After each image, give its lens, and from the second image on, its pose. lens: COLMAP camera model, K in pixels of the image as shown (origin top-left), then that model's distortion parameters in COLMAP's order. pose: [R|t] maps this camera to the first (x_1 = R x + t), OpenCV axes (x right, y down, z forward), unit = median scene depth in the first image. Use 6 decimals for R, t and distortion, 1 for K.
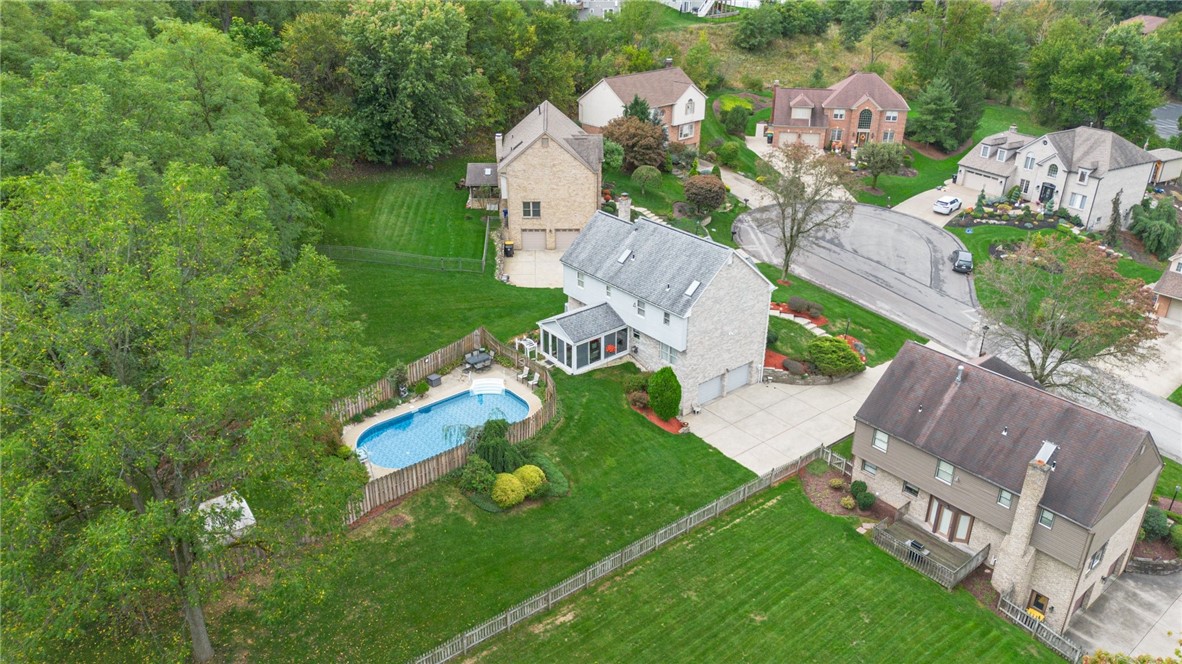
lens RADIAL K [[834.9, 0, 587.4], [0, 834.9, 327.5], [0, 0, 1]] dist [0.115300, -0.156656]
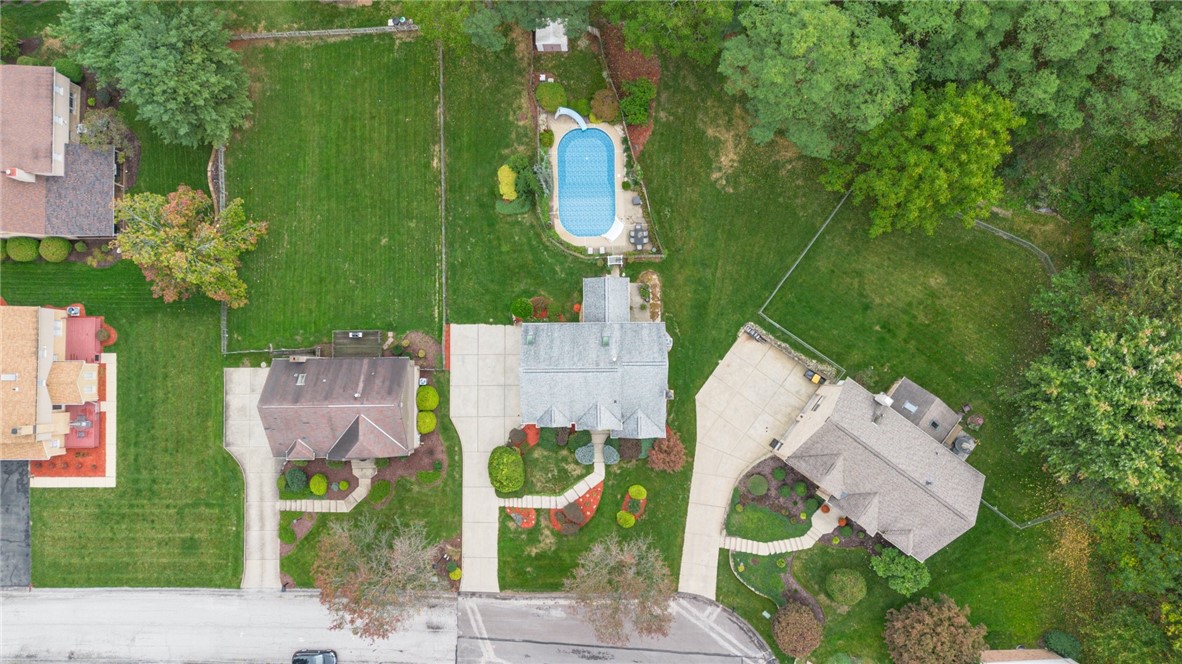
lens RADIAL K [[834.9, 0, 587.4], [0, 834.9, 327.5], [0, 0, 1]] dist [0.115300, -0.156656]
pose [[-0.623825, 0.780777, -0.035064, 0.093147], [-0.324716, -0.218111, 0.920319, -1.276397], [0.710916, 0.585504, 0.389594, 0.488134]]
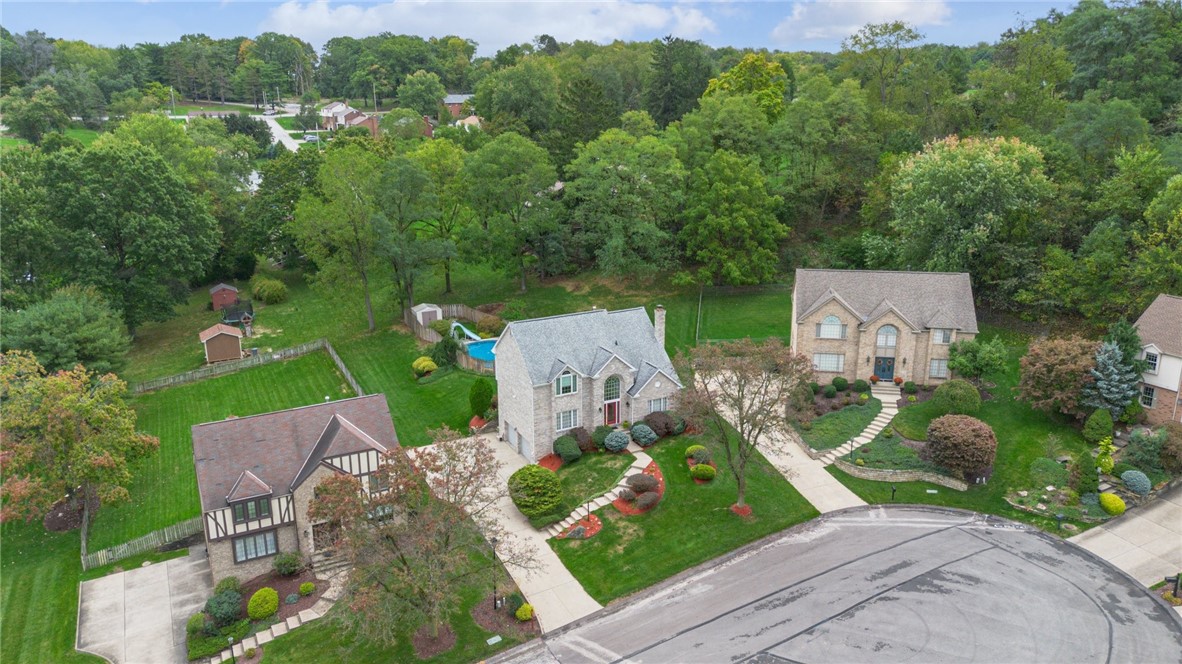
lens RADIAL K [[834.9, 0, 587.4], [0, 834.9, 327.5], [0, 0, 1]] dist [0.115300, -0.156656]
pose [[-0.202782, 0.272059, -0.940672, 1.258368], [-0.417990, 0.844666, 0.334400, -0.524957], [0.885530, 0.461001, -0.057566, 1.117228]]
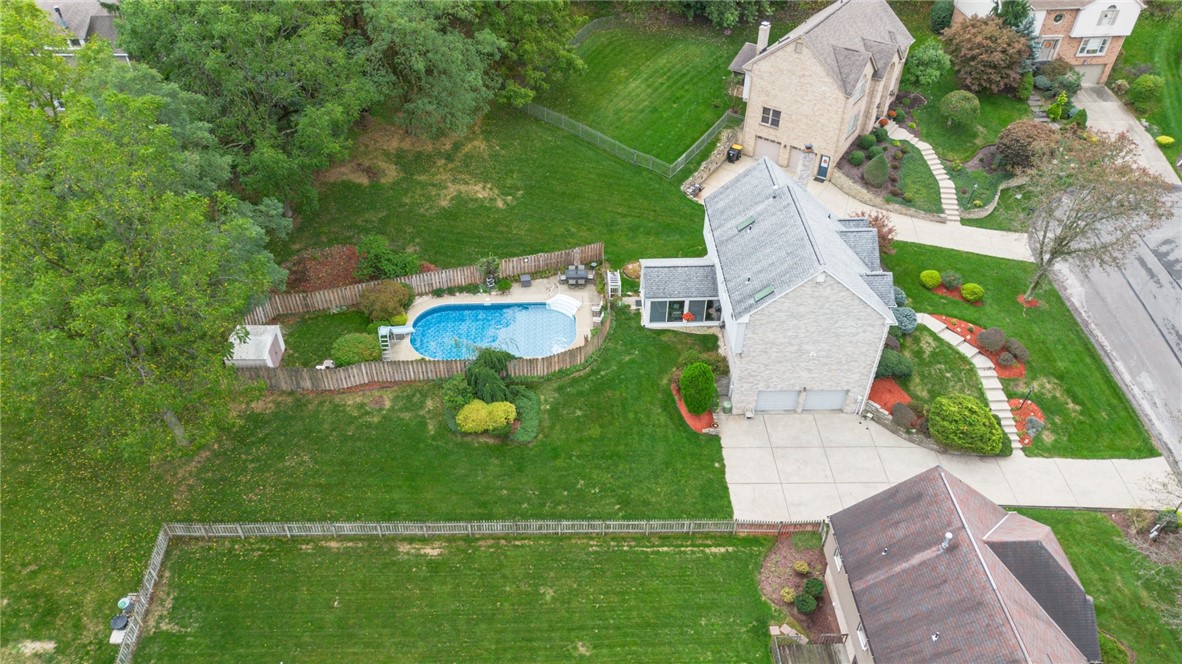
lens RADIAL K [[834.9, 0, 587.4], [0, 834.9, 327.5], [0, 0, 1]] dist [0.115300, -0.156656]
pose [[0.797964, 0.391355, -0.458362, 0.370857], [-0.265219, 0.910923, 0.316036, -0.228123], [0.541214, -0.130619, 0.830678, 0.165530]]
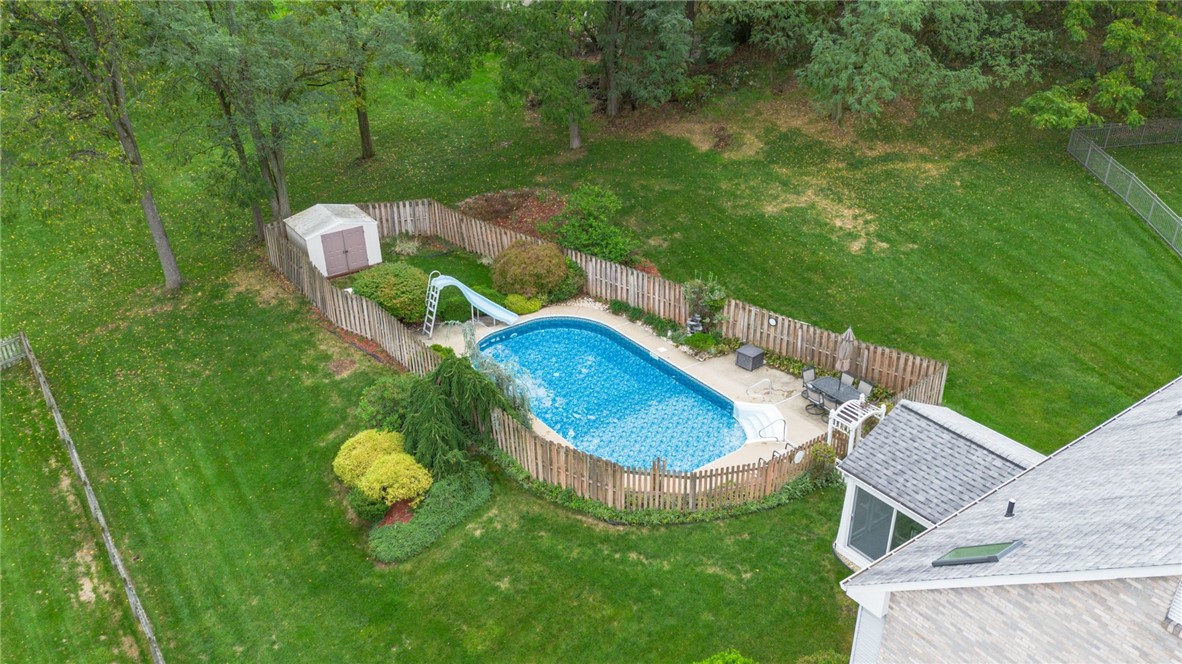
lens RADIAL K [[923.5, 0, 591.0], [0, 923.5, 332.0], [0, 0, 1]] dist [0.045114, -0.005672]
pose [[-0.050096, 0.463649, -0.884601, 0.304588], [-0.430993, 0.788963, 0.437930, -0.149977], [0.900964, 0.403195, 0.160306, 0.799387]]
